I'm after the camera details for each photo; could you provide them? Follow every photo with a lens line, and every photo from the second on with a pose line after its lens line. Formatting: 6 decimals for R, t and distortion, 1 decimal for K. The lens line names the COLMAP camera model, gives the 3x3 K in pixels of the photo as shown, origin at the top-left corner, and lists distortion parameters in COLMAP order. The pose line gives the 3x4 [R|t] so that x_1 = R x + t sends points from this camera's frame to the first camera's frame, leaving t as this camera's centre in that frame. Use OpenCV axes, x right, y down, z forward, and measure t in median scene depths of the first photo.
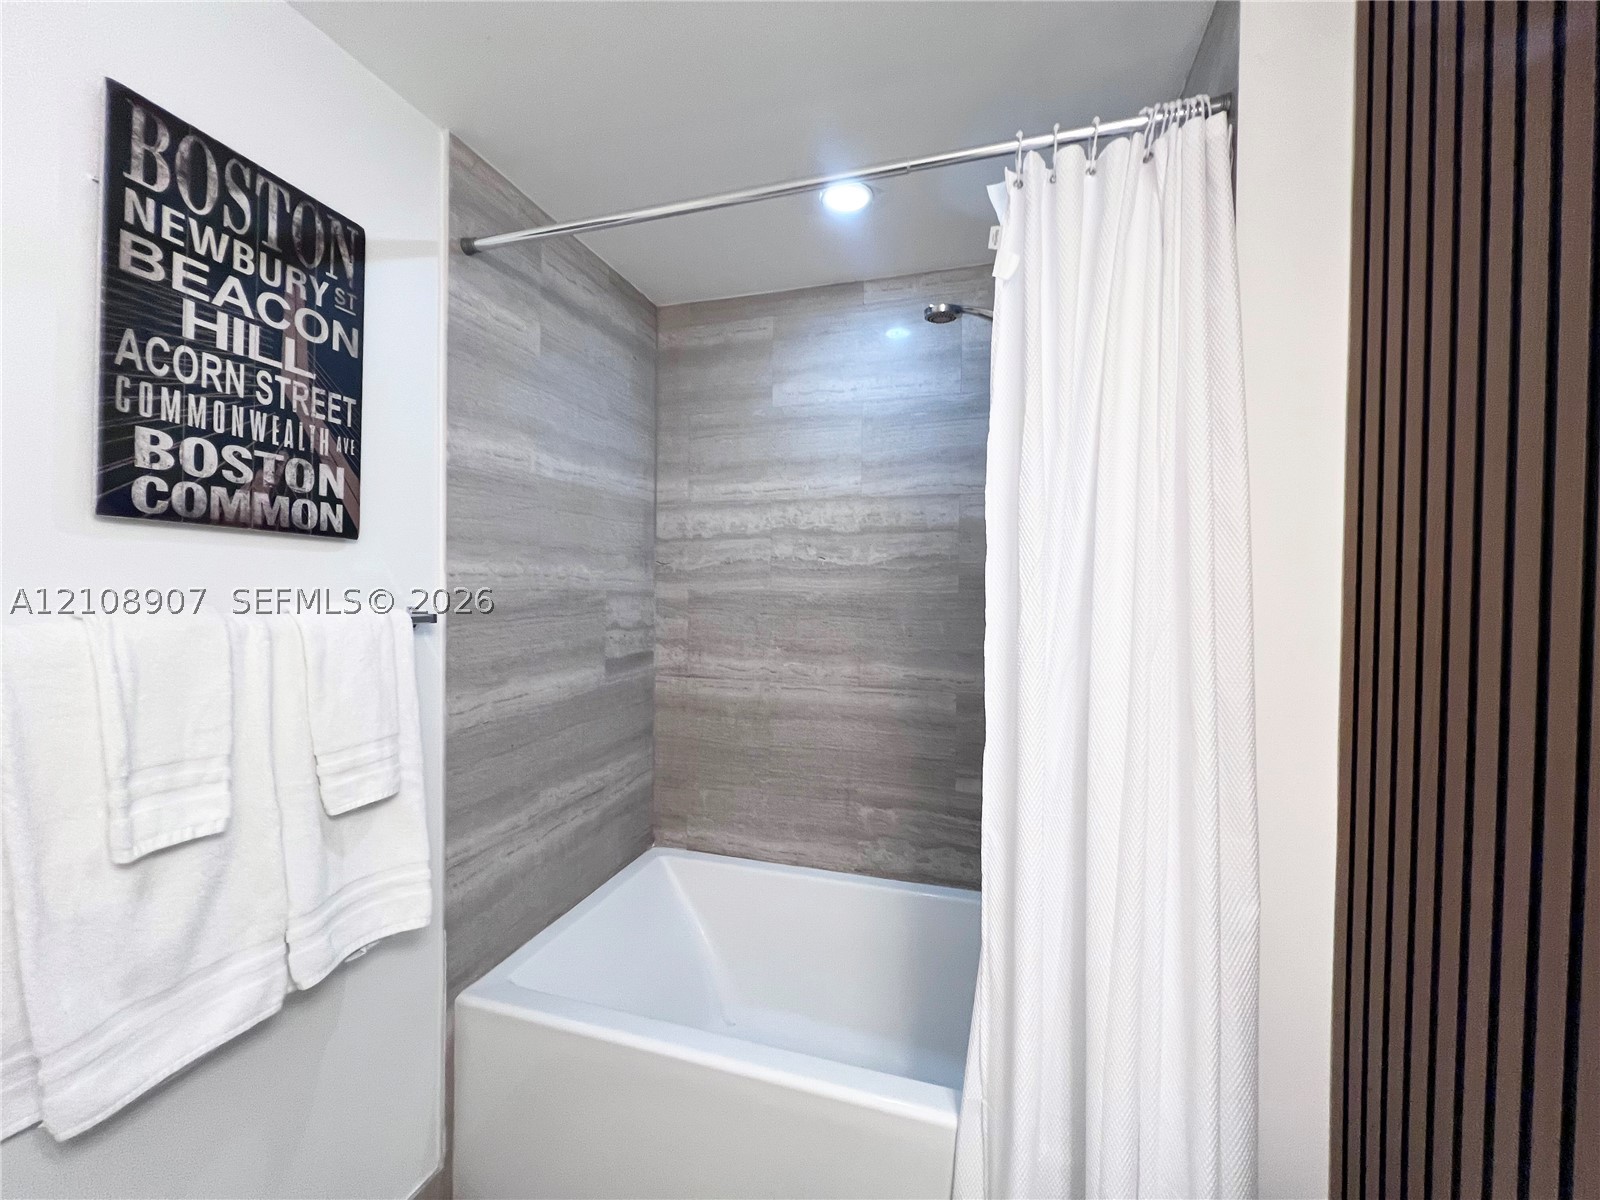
lens RADIAL K [[641.5, 0, 790.6], [0, 641.5, 593.5], [0, 0, 1]] dist [-0.003095, 0.000935]
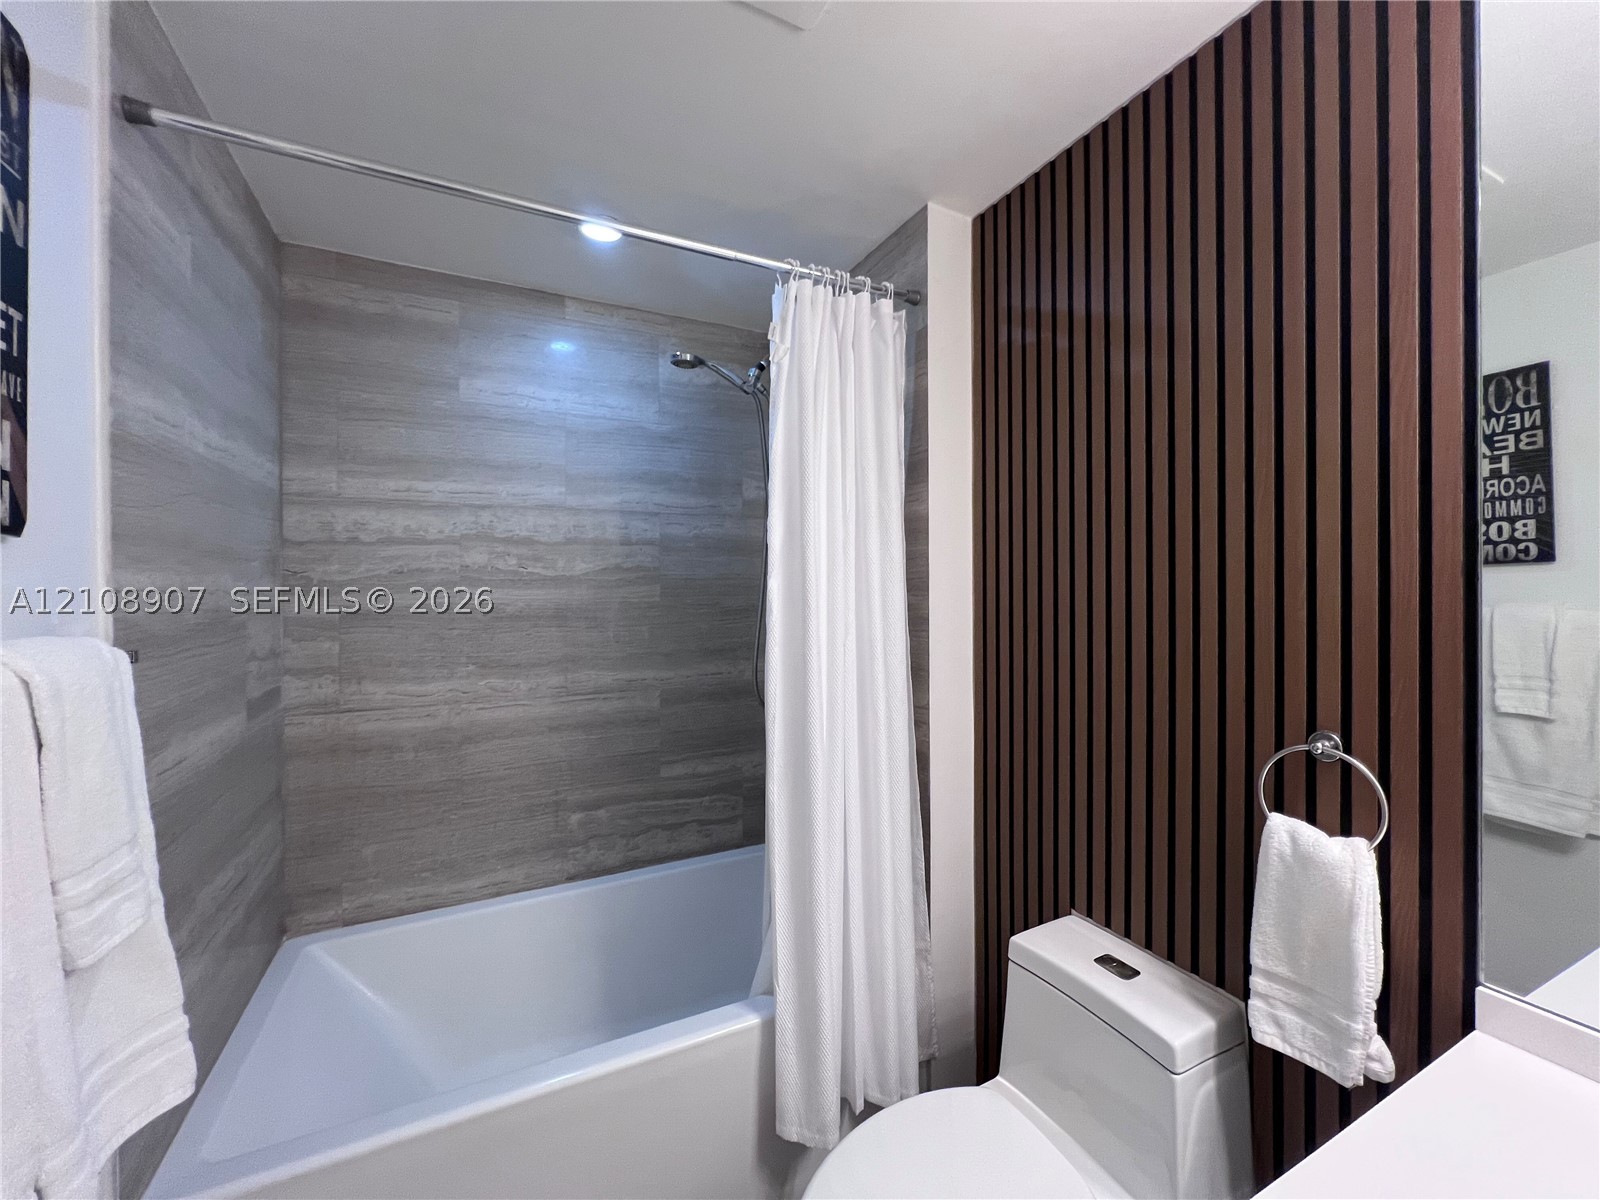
lens RADIAL K [[641.5, 0, 796.9], [0, 641.5, 593.1], [0, 0, 1]] dist [-0.003095, 0.000935]
pose [[0.725240, -0.016261, 0.688304, -0.323373], [0.023468, 0.999724, -0.001109, -0.006695], [-0.688096, 0.016958, 0.725421, 0.017638]]
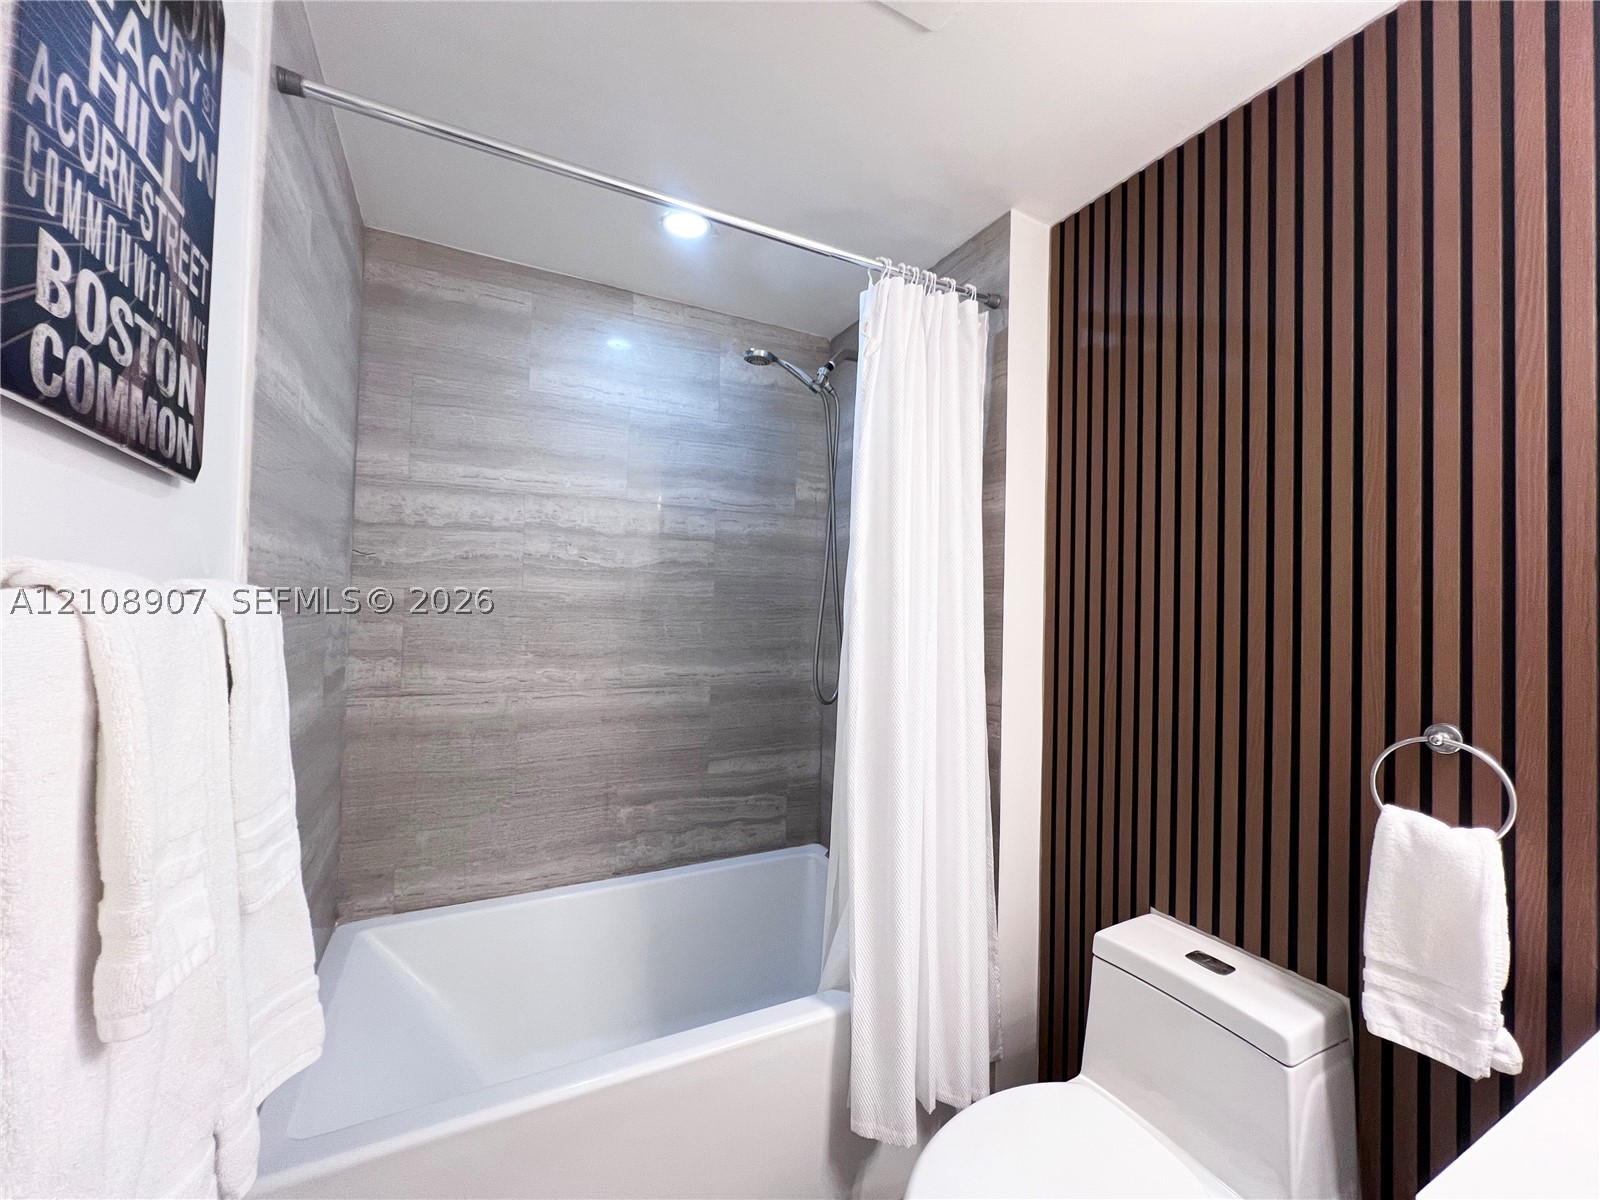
lens RADIAL K [[641.5, 0, 798.3], [0, 641.5, 593.4], [0, 0, 1]] dist [-0.003095, 0.000935]
pose [[0.719230, 0.022247, 0.694416, -0.396219], [-0.005869, 0.999646, -0.025946, 0.021115], [-0.694747, 0.014586, 0.719106, 0.081882]]
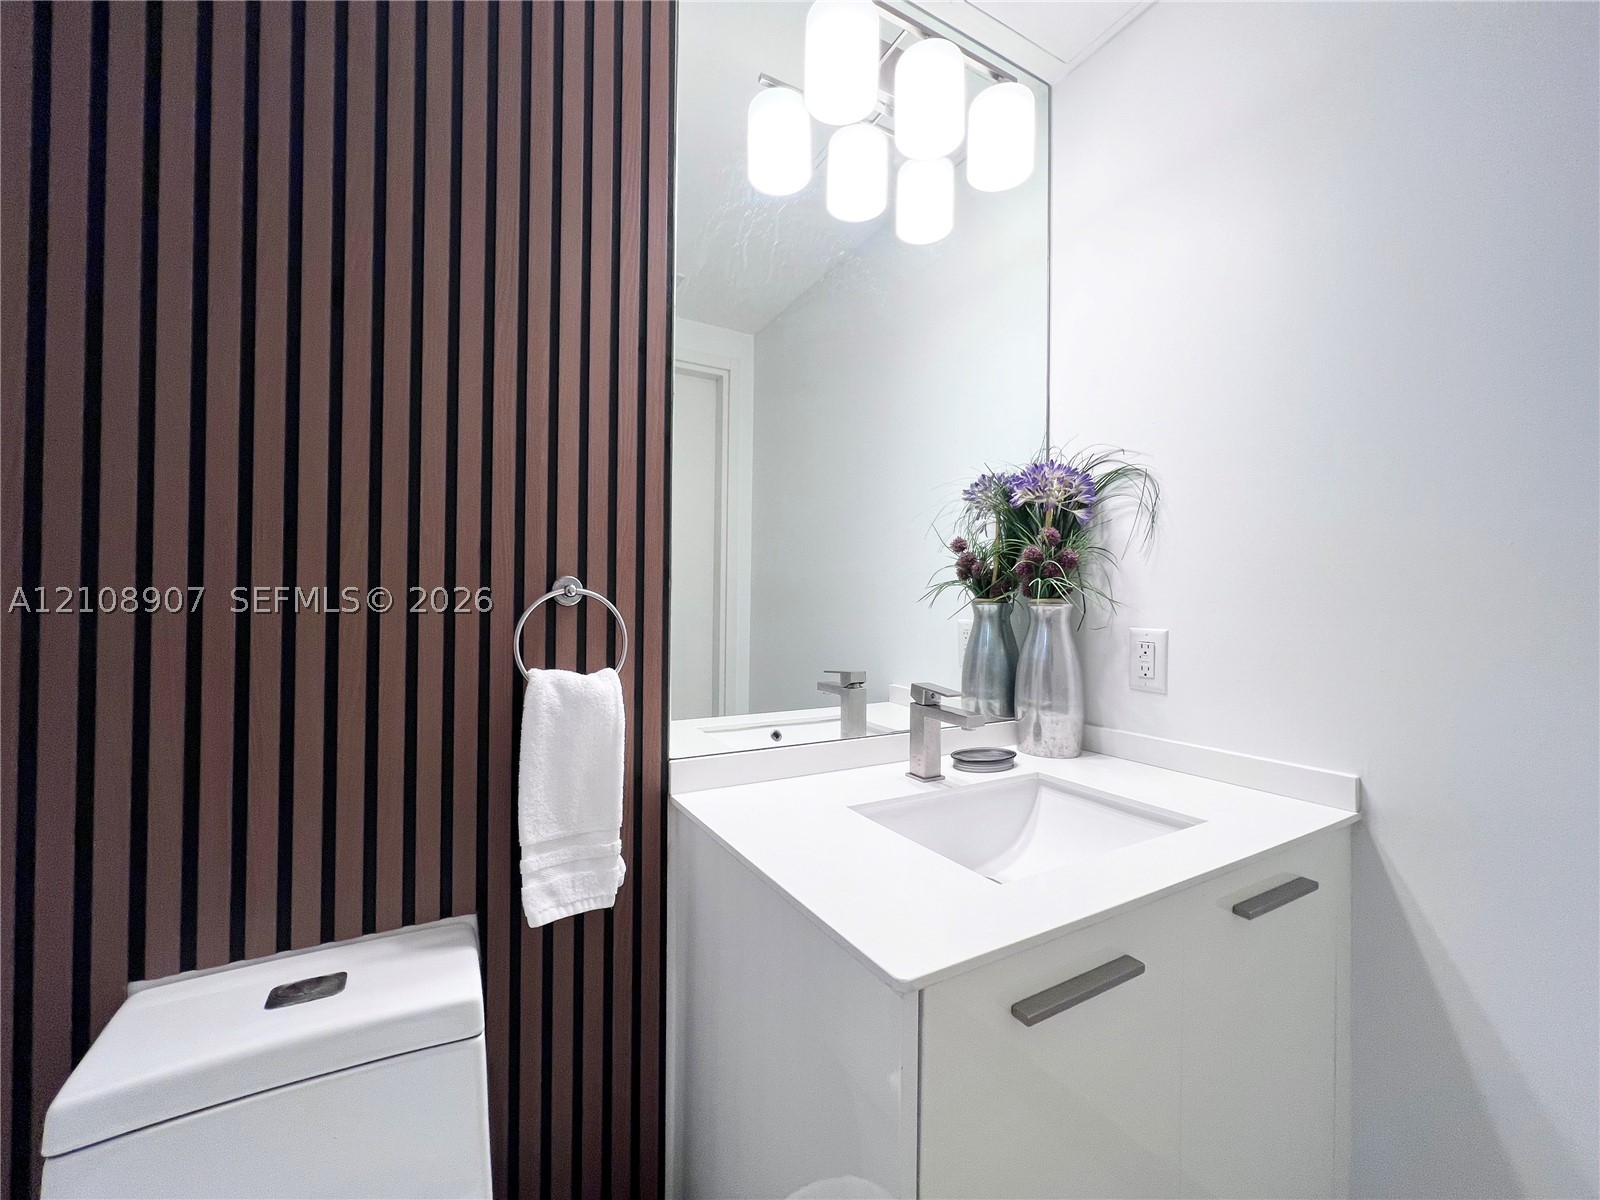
lens RADIAL K [[641.5, 0, 792.2], [0, 641.5, 598.4], [0, 0, 1]] dist [-0.003095, 0.000935]
pose [[-0.719179, -0.013244, 0.694699, -0.164618], [-0.003433, 0.999874, 0.015508, 0.109888], [-0.694817, 0.008768, -0.719134, 0.310161]]
